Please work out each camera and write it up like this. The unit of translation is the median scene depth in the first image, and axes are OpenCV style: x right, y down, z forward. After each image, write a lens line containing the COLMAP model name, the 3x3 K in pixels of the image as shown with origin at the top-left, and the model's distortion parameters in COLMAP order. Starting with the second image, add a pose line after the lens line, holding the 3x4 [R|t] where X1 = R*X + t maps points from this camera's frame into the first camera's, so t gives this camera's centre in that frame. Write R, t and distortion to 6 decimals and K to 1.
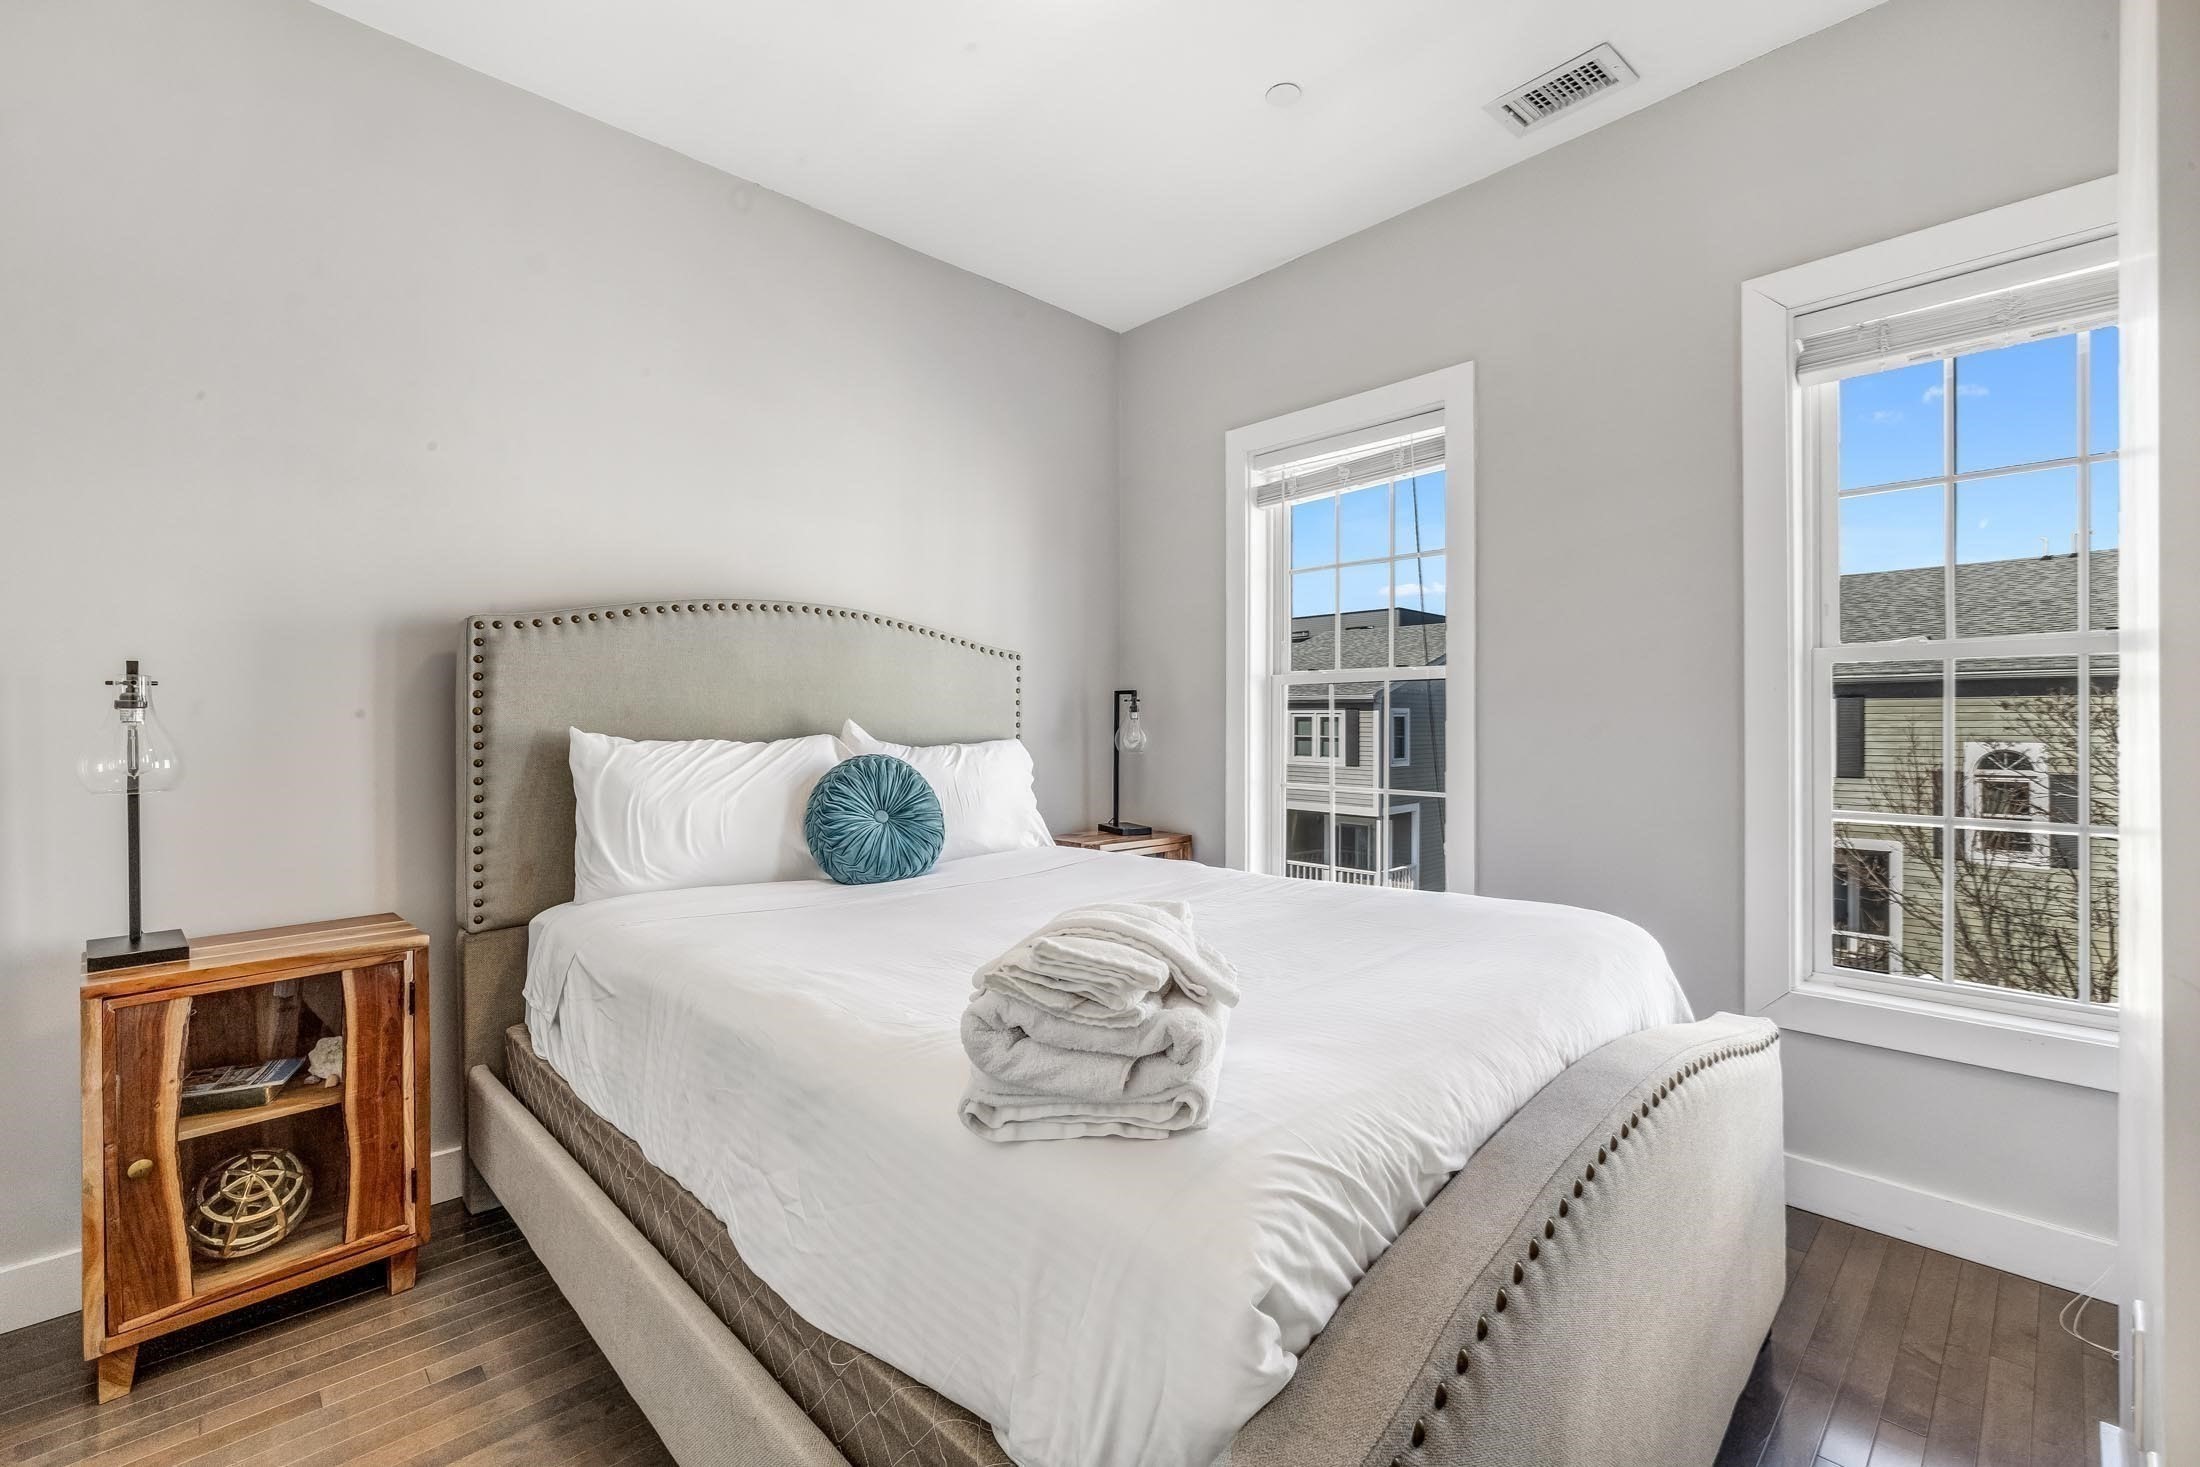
lens RADIAL K [[908.0, 0, 1121.1], [0, 908.0, 724.5], [0, 0, 1]] dist [0.000565, 0.000131]
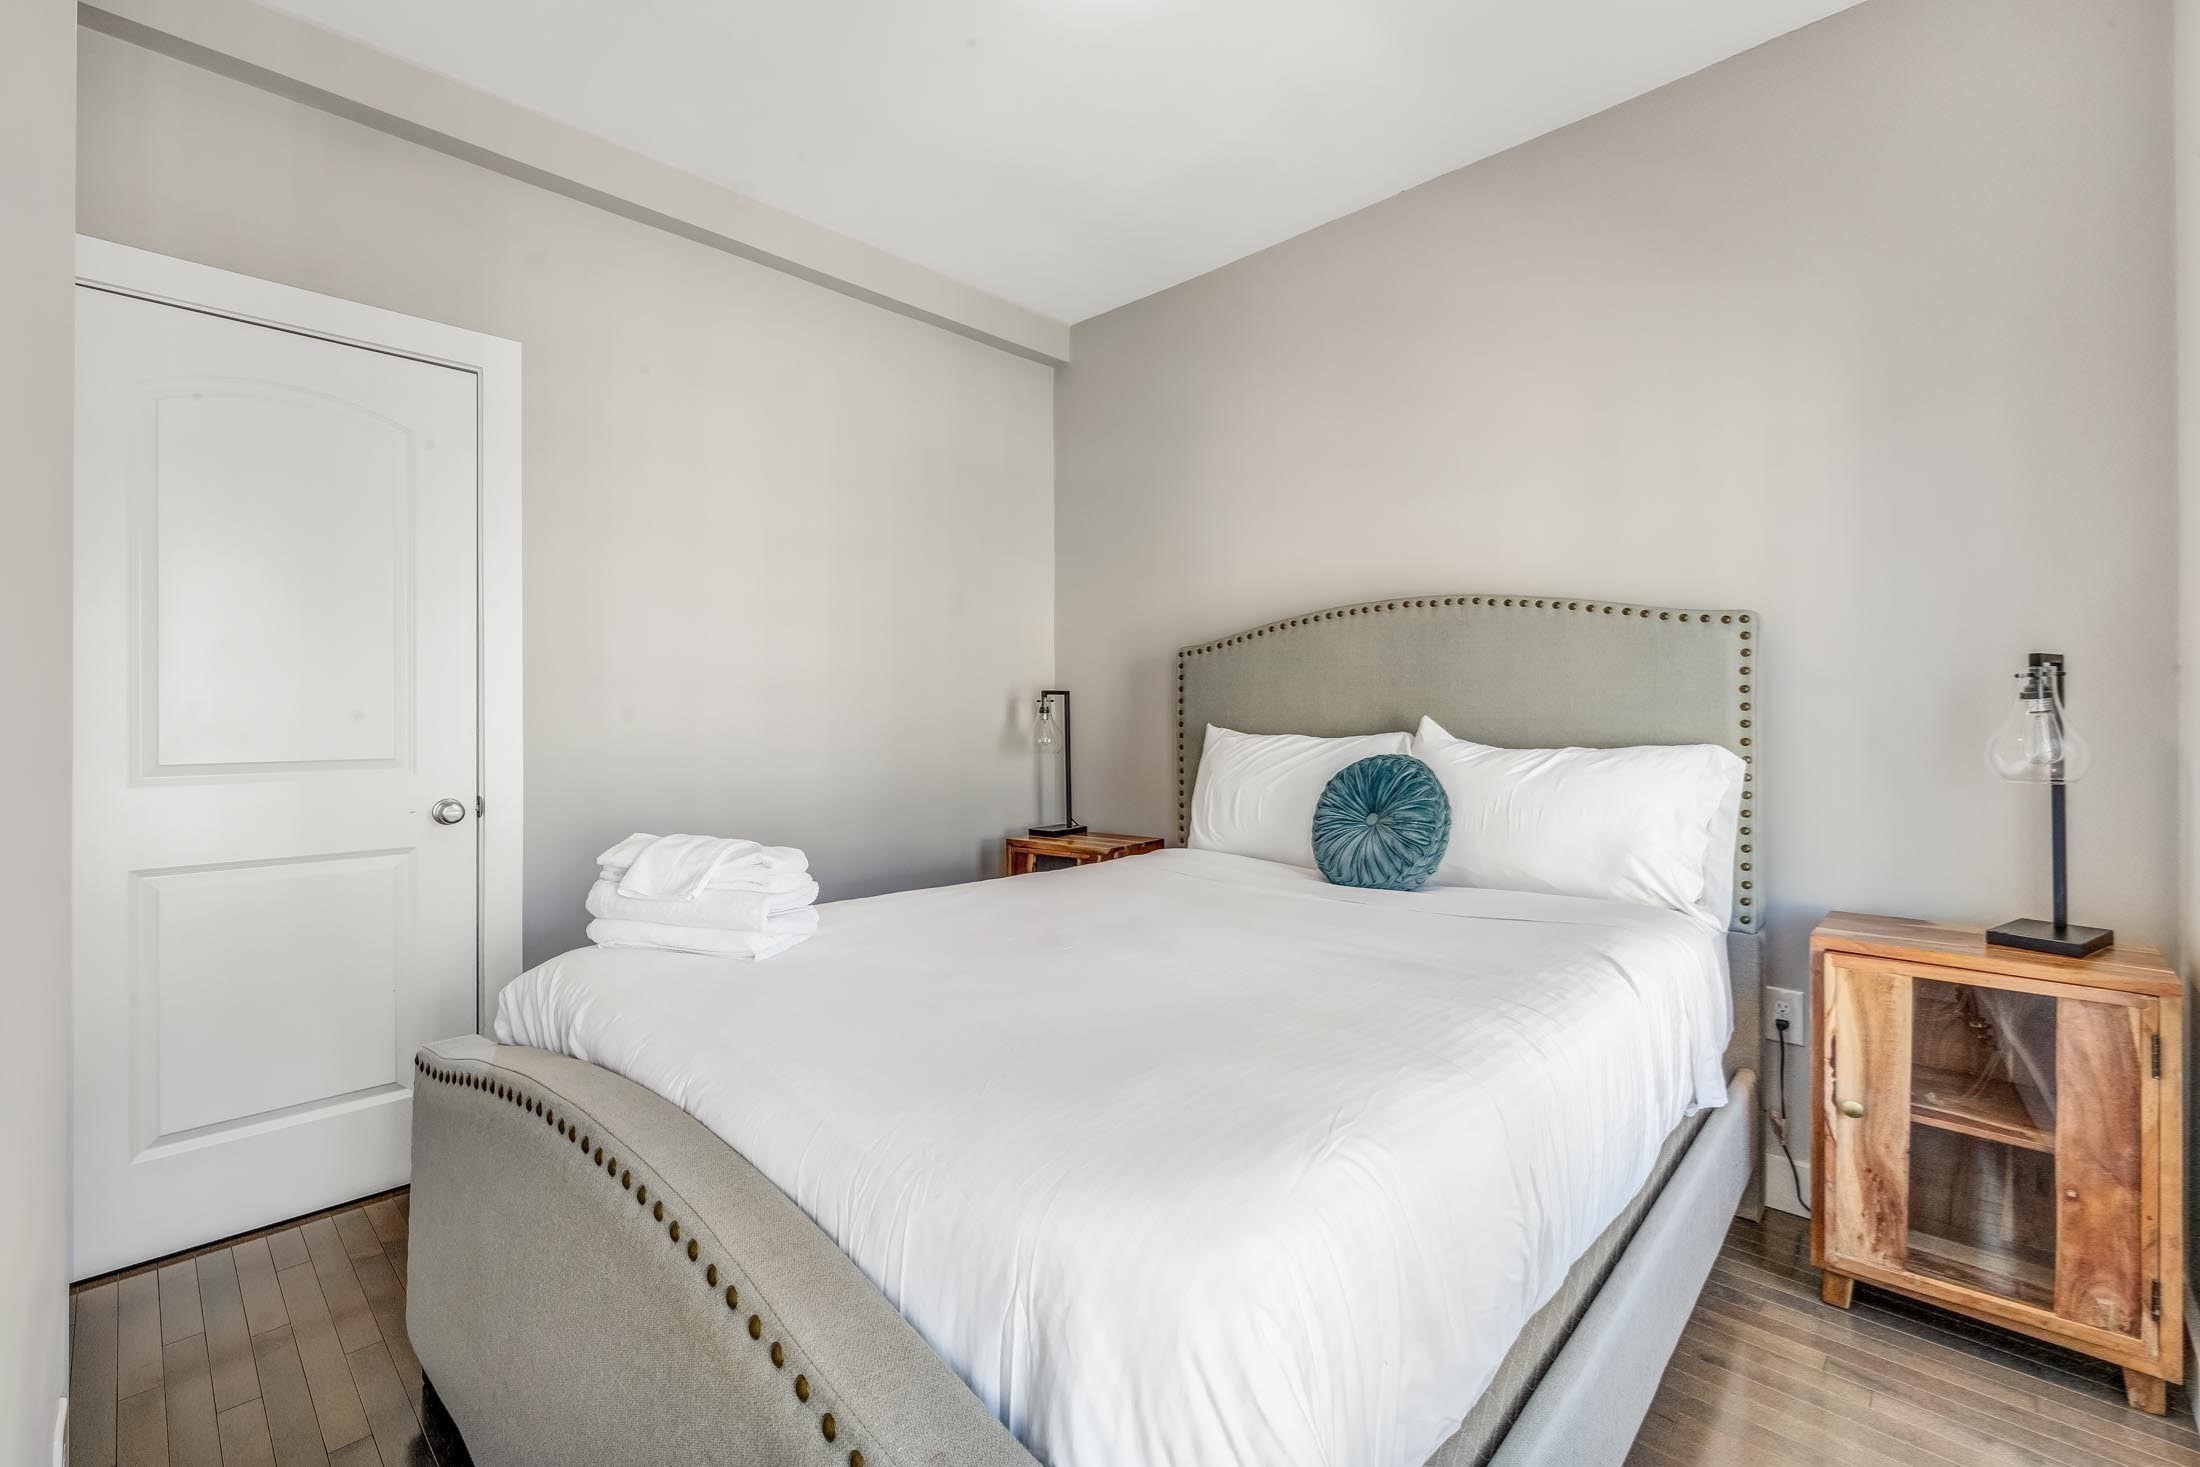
lens RADIAL K [[929.1, 0, 1102.8], [0, 929.1, 722.5], [0, 0, 1]] dist [0.001234, 0.000082]
pose [[0.038664, 0.002399, -0.999249, 2.577079], [-0.004153, 0.999989, 0.002240, 0.000548], [0.999244, 0.004063, 0.038674, 2.522790]]
